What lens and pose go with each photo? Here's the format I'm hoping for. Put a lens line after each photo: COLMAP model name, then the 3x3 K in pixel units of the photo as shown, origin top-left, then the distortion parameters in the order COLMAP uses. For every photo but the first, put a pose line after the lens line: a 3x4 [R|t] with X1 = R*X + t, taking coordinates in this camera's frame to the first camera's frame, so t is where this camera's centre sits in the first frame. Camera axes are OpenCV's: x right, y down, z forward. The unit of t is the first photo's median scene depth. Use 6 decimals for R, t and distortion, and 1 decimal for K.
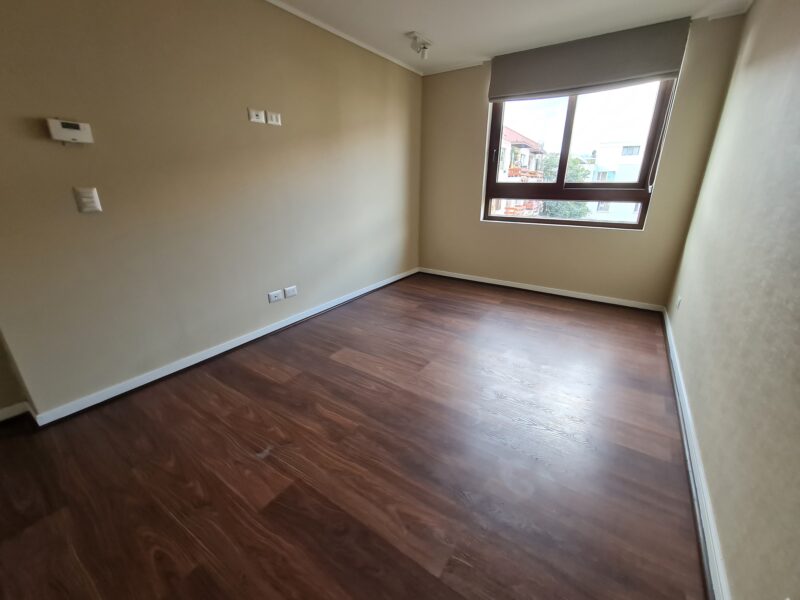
lens RADIAL K [[328.1, 0, 400.0], [0, 328.1, 300.0], [0, 0, 1]] dist [0.000743, 0.000113]
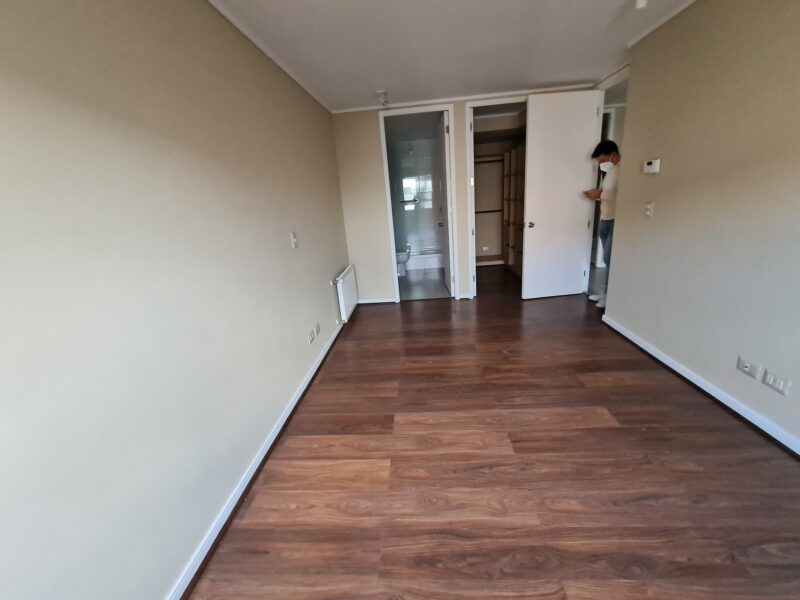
lens RADIAL K [[328.1, 0, 400.0], [0, 328.1, 300.0], [0, 0, 1]] dist [0.000743, 0.000113]
pose [[-0.855165, 0.220634, -0.469056, 0.727869], [-0.090485, 0.827459, 0.554187, -0.606788], [0.510397, 0.516364, -0.687650, 1.458079]]
